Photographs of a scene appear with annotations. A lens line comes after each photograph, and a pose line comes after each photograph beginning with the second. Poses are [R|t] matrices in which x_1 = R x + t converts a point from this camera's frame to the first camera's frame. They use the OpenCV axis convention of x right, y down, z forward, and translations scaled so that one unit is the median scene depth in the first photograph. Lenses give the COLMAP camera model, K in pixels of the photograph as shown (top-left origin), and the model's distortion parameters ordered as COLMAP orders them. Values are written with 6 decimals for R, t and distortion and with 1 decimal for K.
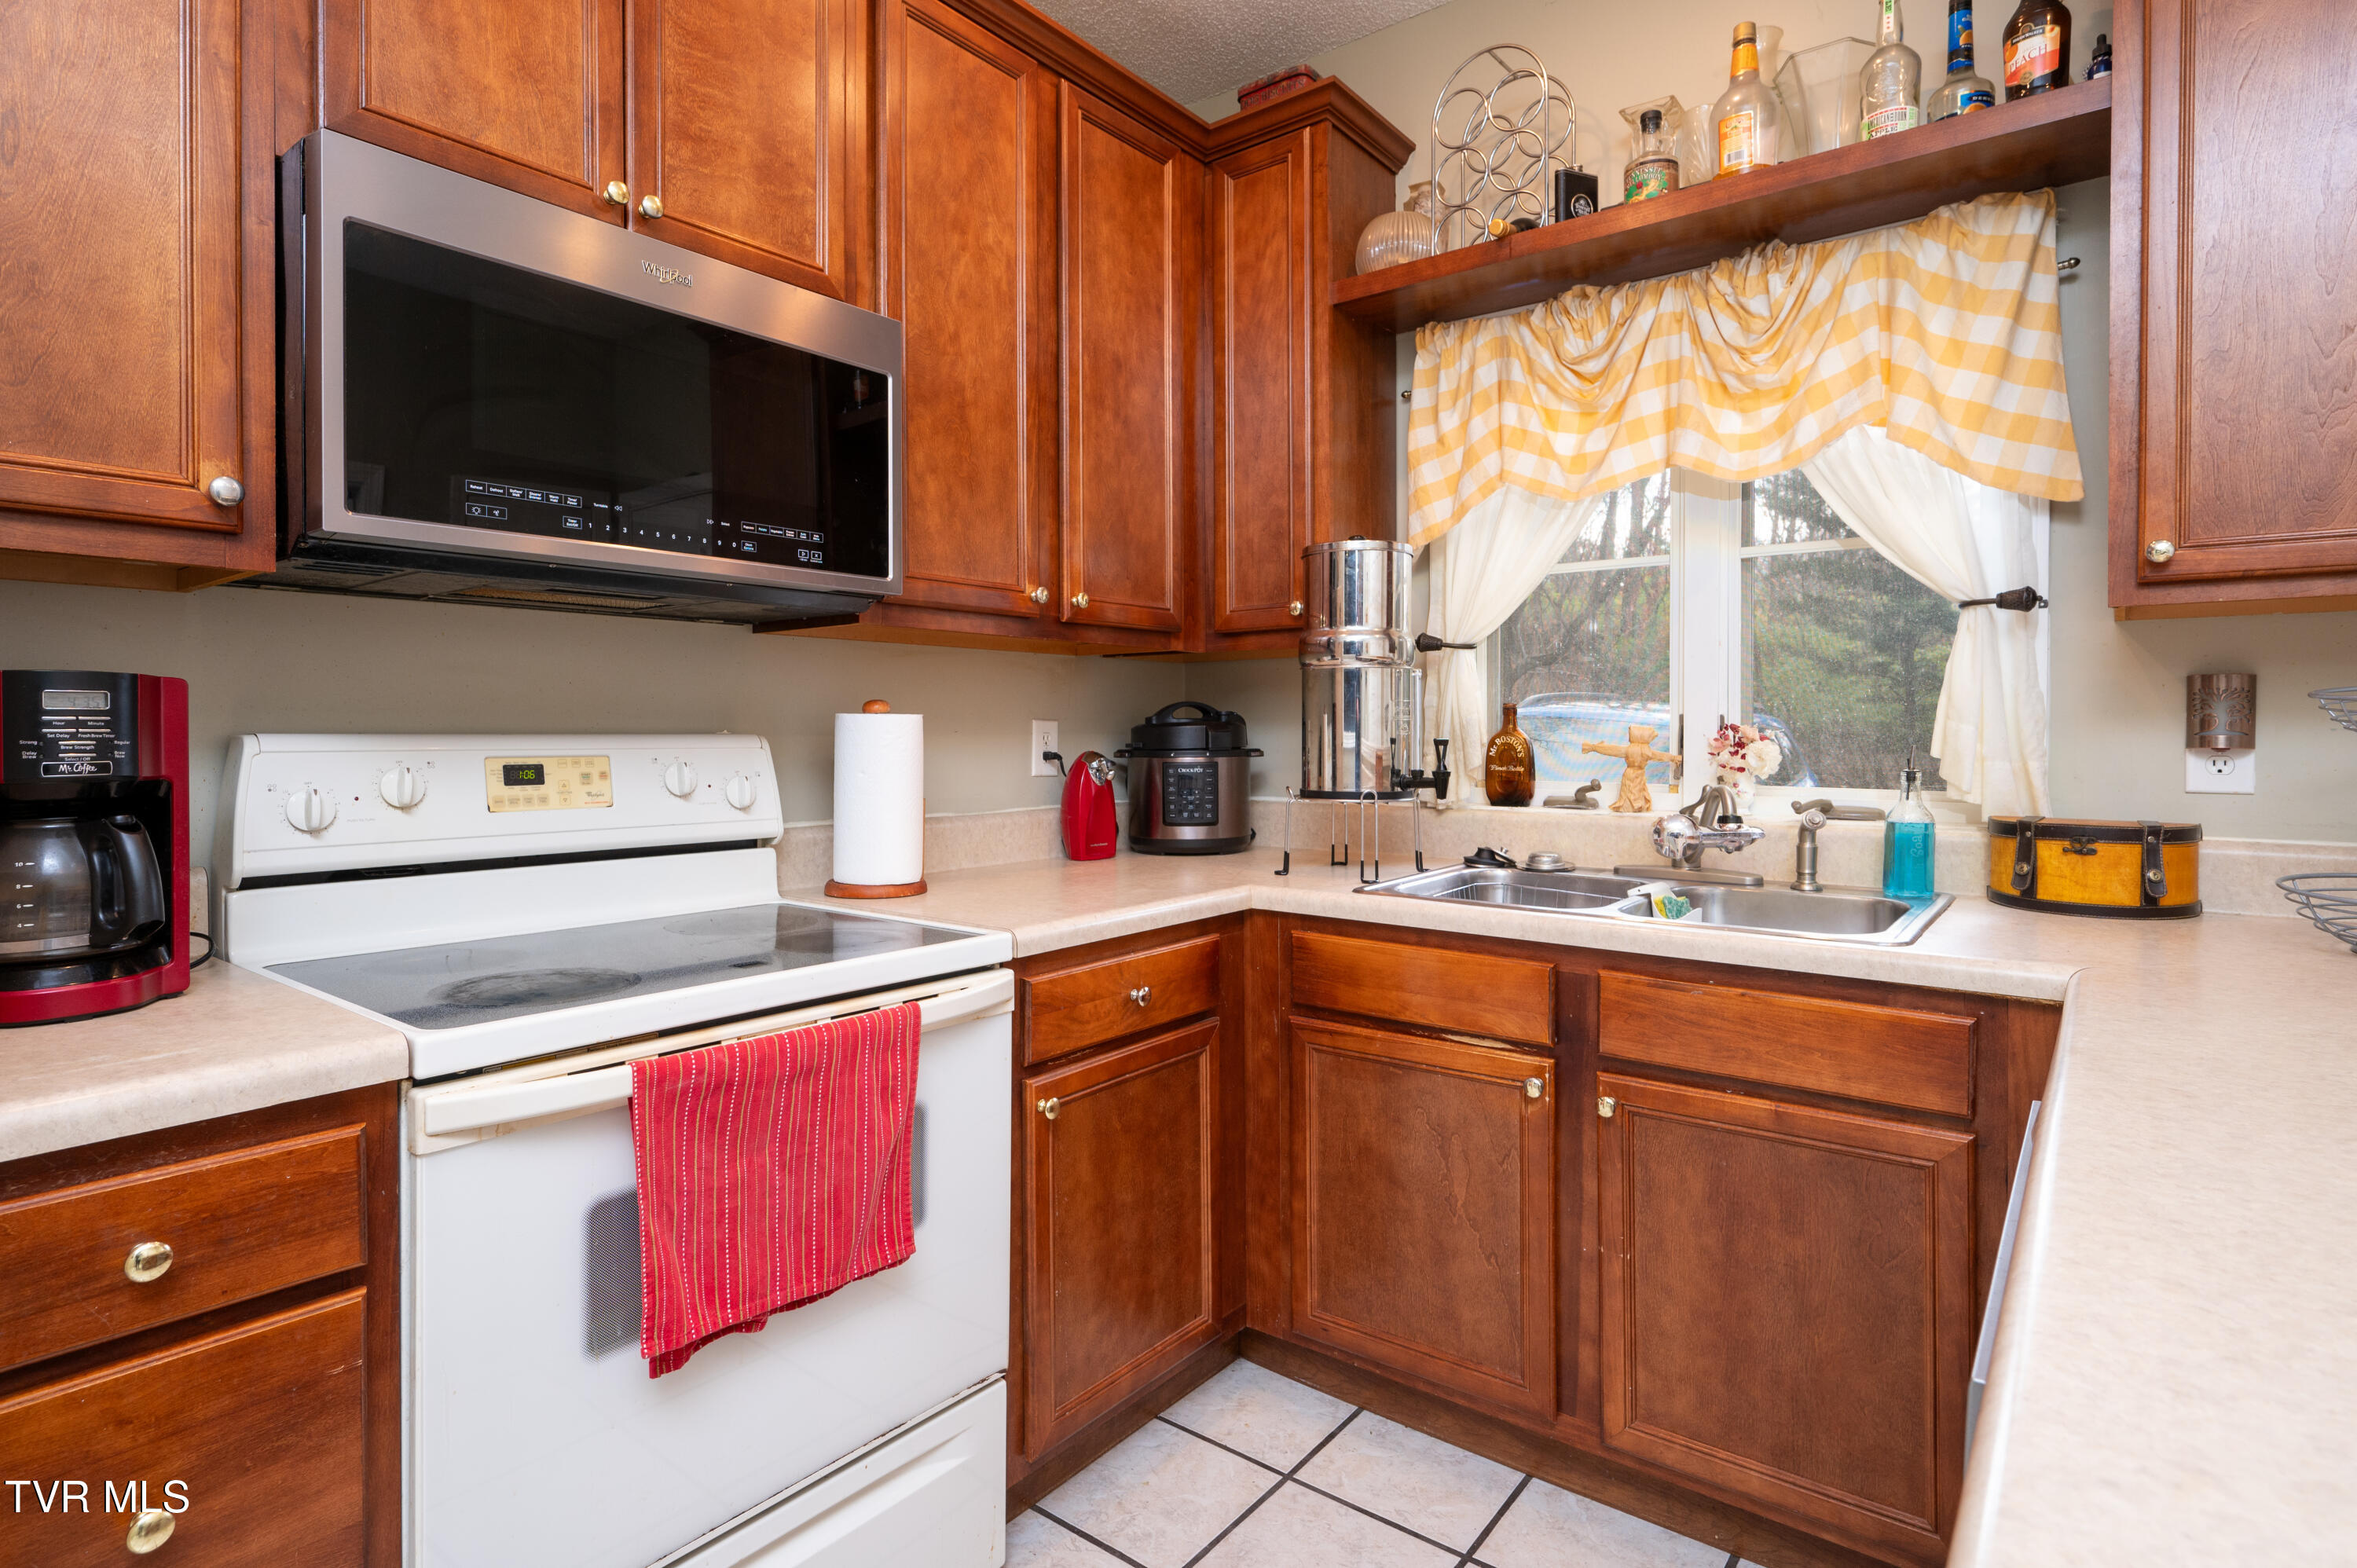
lens RADIAL K [[1123.9, 0, 1273.5], [0, 1123.9, 747.6], [0, 0, 1]] dist [0.000463, -0.000424]
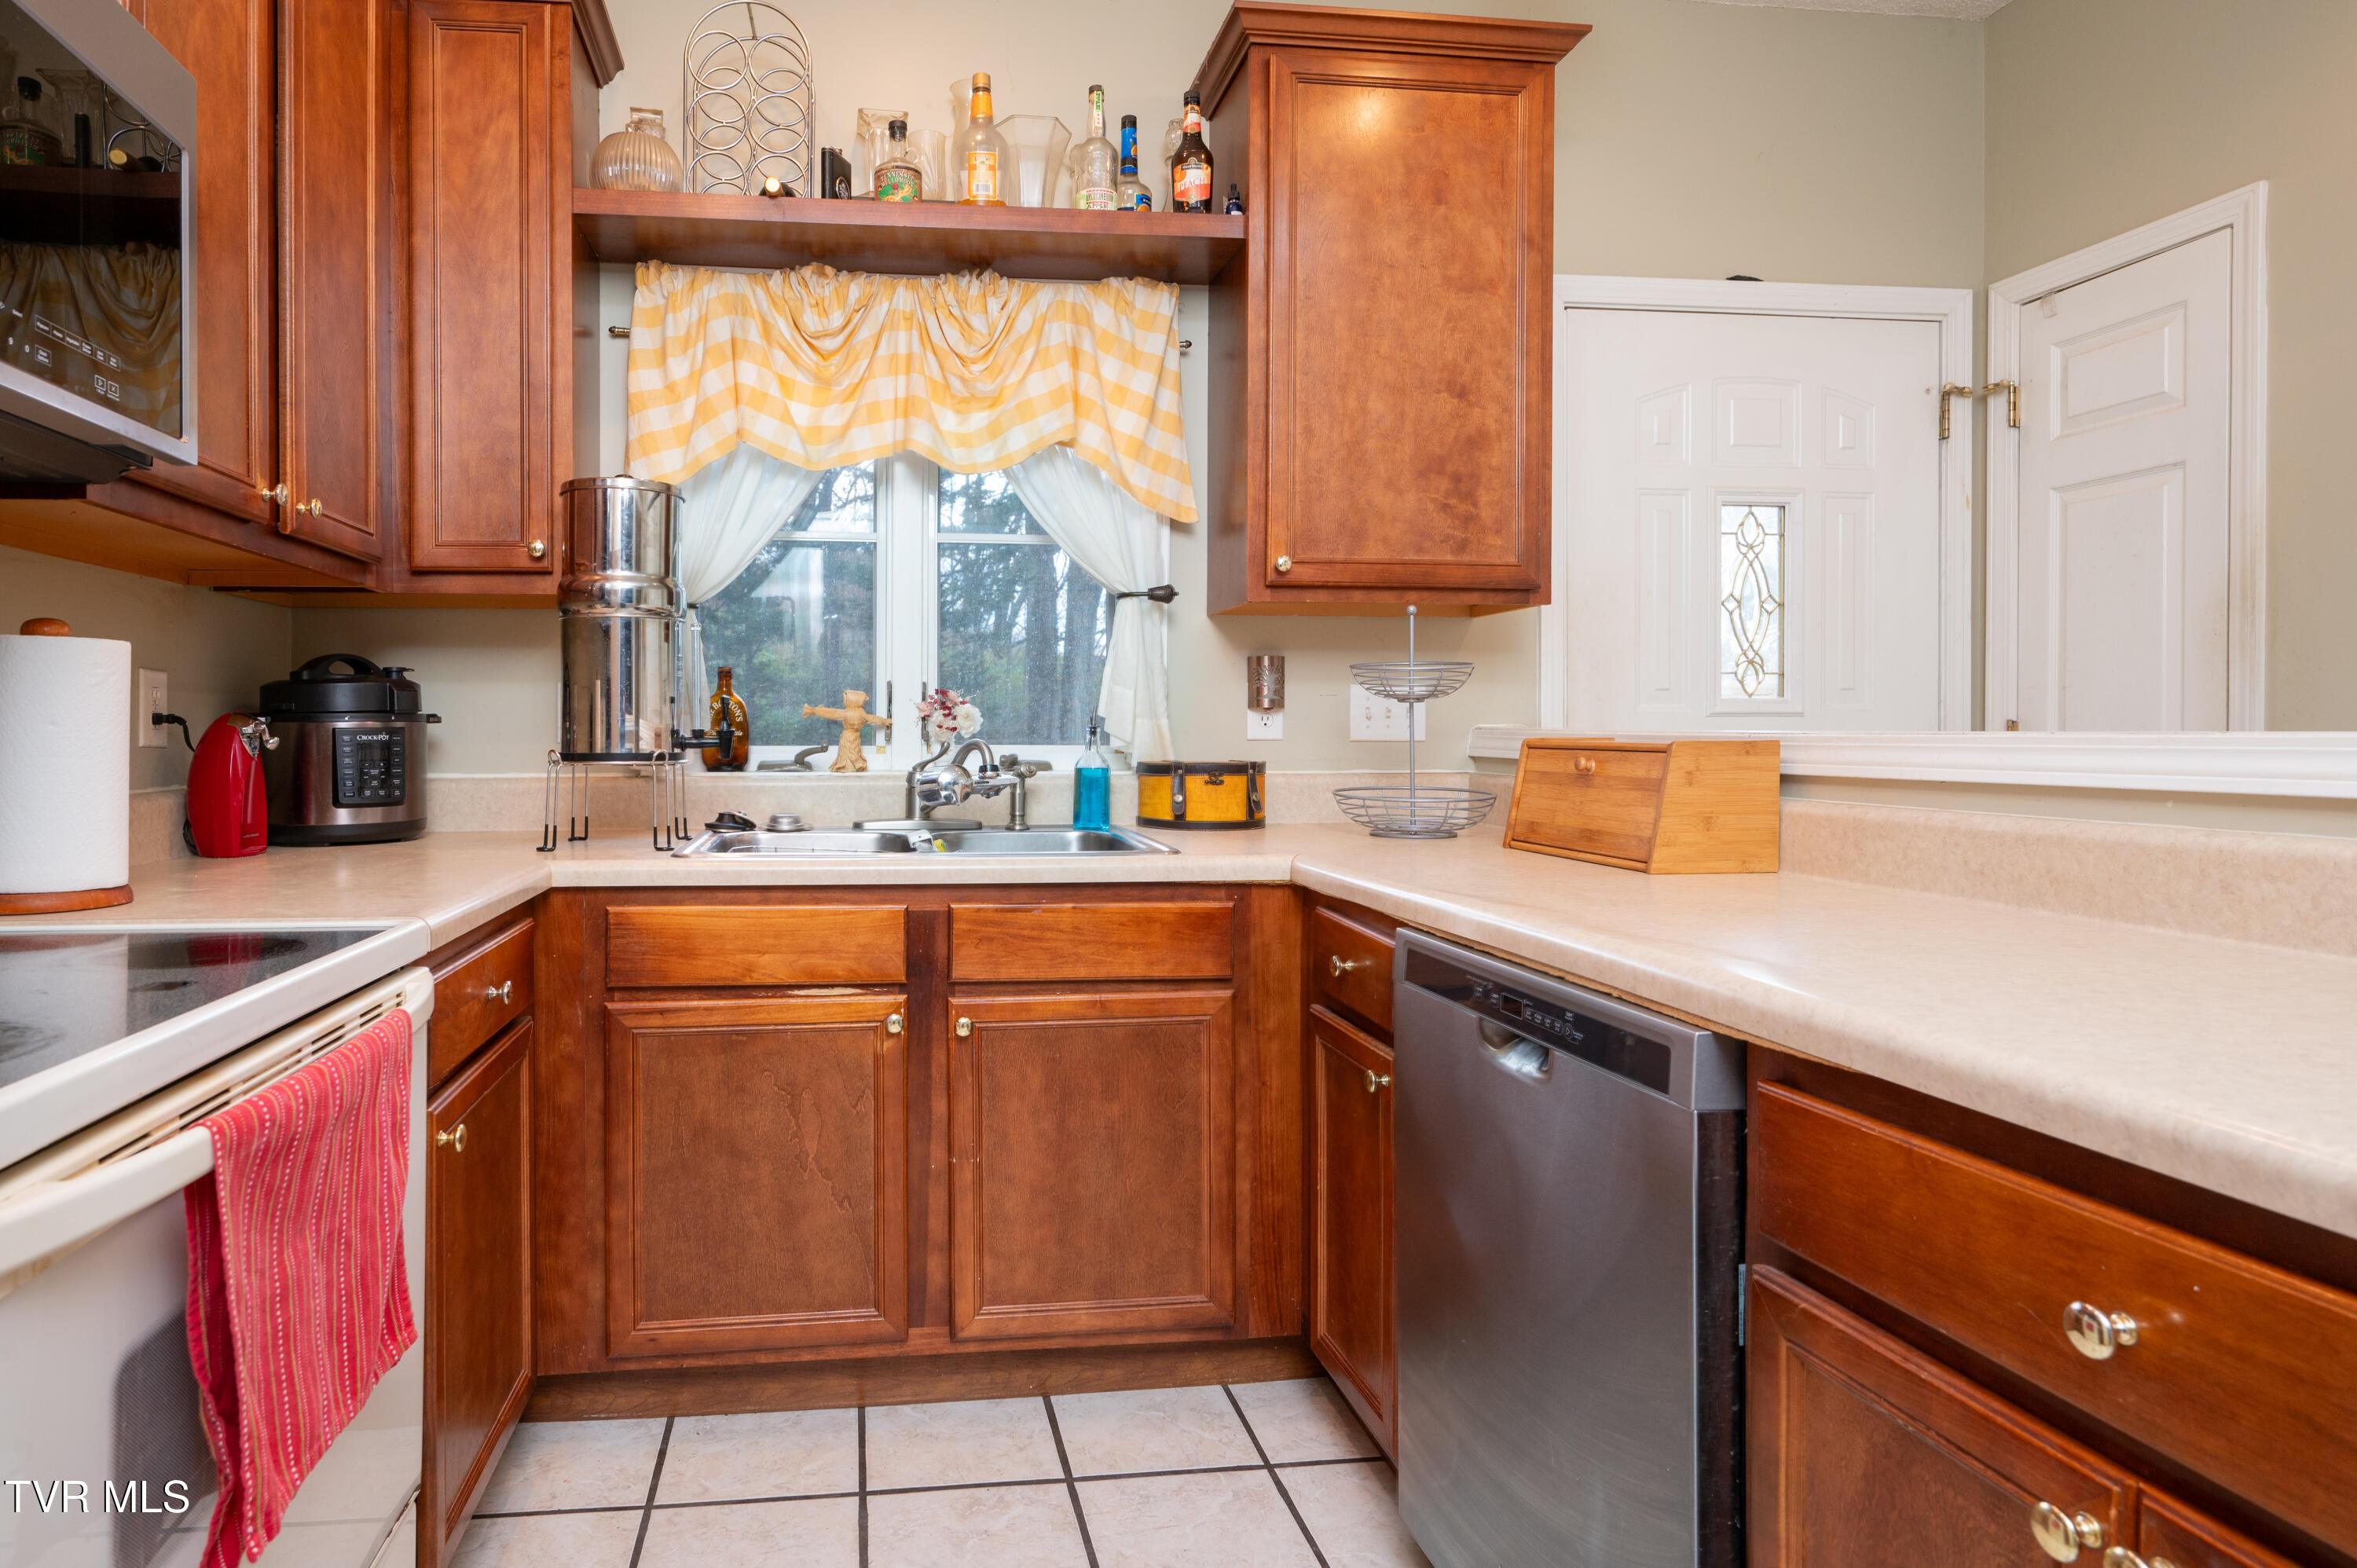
lens RADIAL K [[1200.2, 0, 913.2], [0, 1200.2, 747.1], [0, 0, 1]] dist [-0.000345, 0.000133]
pose [[0.763240, -0.006463, 0.646082, -0.422139], [0.011521, 0.999927, -0.003607, 0.043882], [-0.646012, 0.010196, 0.763259, 0.117533]]
